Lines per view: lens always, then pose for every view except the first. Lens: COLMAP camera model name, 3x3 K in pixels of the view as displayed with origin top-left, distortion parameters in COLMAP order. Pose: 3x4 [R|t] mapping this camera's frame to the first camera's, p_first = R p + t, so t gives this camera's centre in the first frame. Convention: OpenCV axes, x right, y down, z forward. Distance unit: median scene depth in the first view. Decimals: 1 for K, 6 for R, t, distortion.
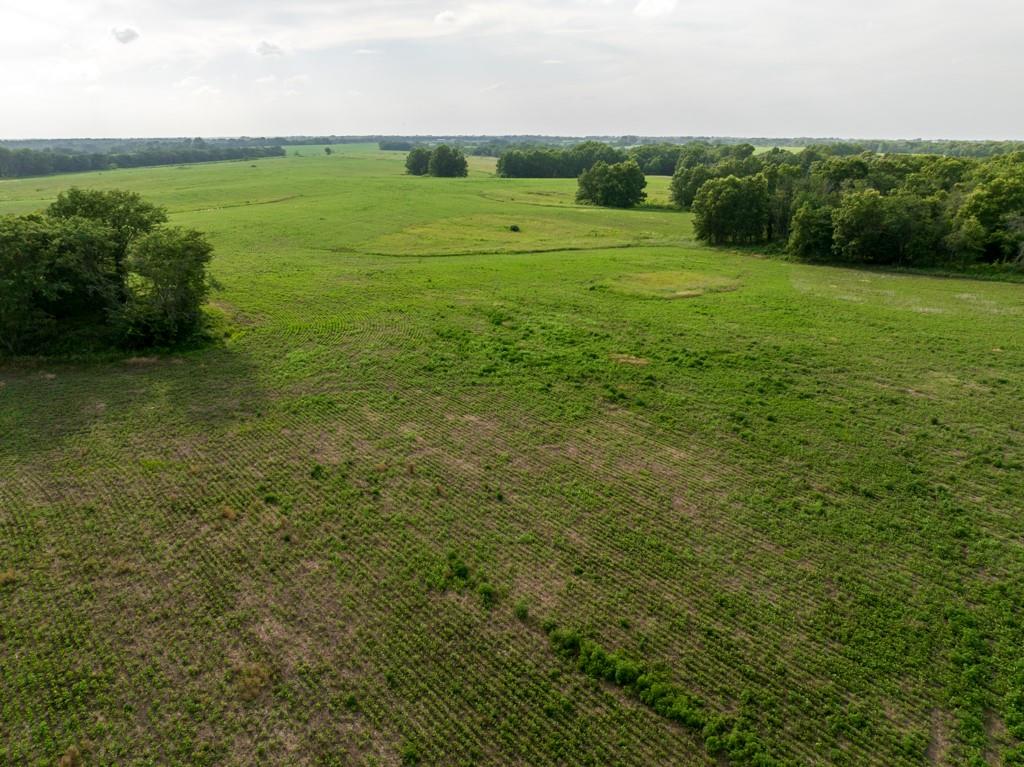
lens RADIAL K [[729.0, 0, 514.9], [0, 729.0, 367.6], [0, 0, 1]] dist [-0.042246, 0.004931]
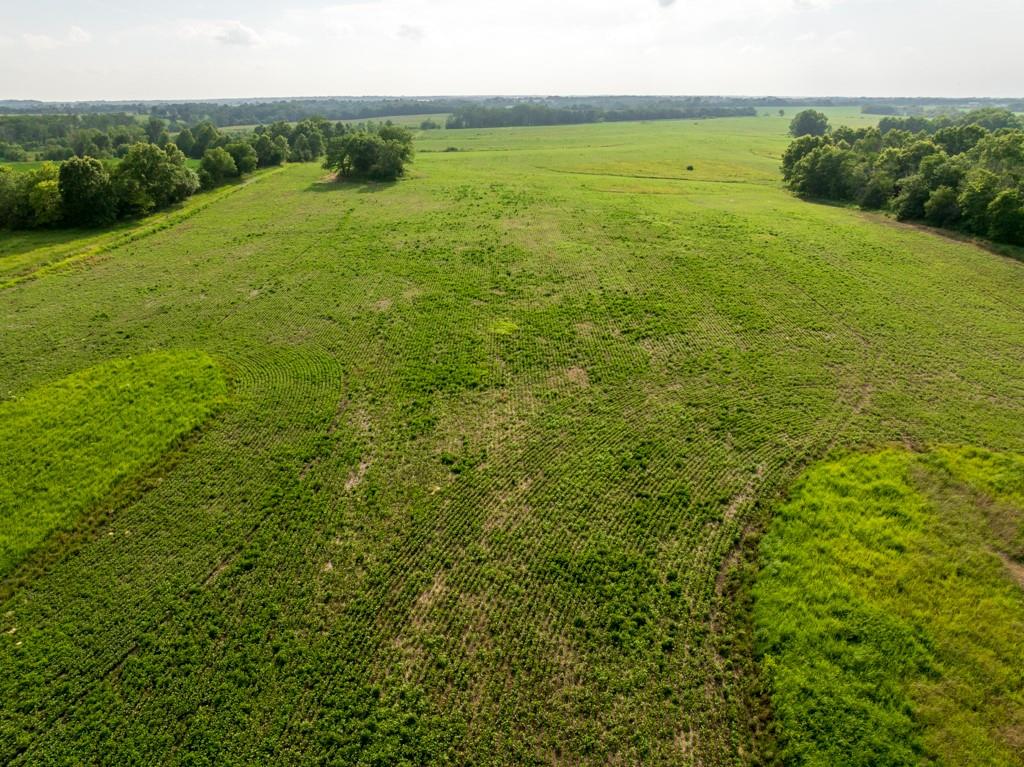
lens RADIAL K [[729.0, 0, 514.9], [0, 729.0, 367.6], [0, 0, 1]] dist [-0.042246, 0.004931]
pose [[0.767233, 0.223474, -0.601176, 0.158885], [-0.192515, 0.974354, 0.116503, 0.022502], [0.611793, 0.026350, 0.790579, -0.081980]]
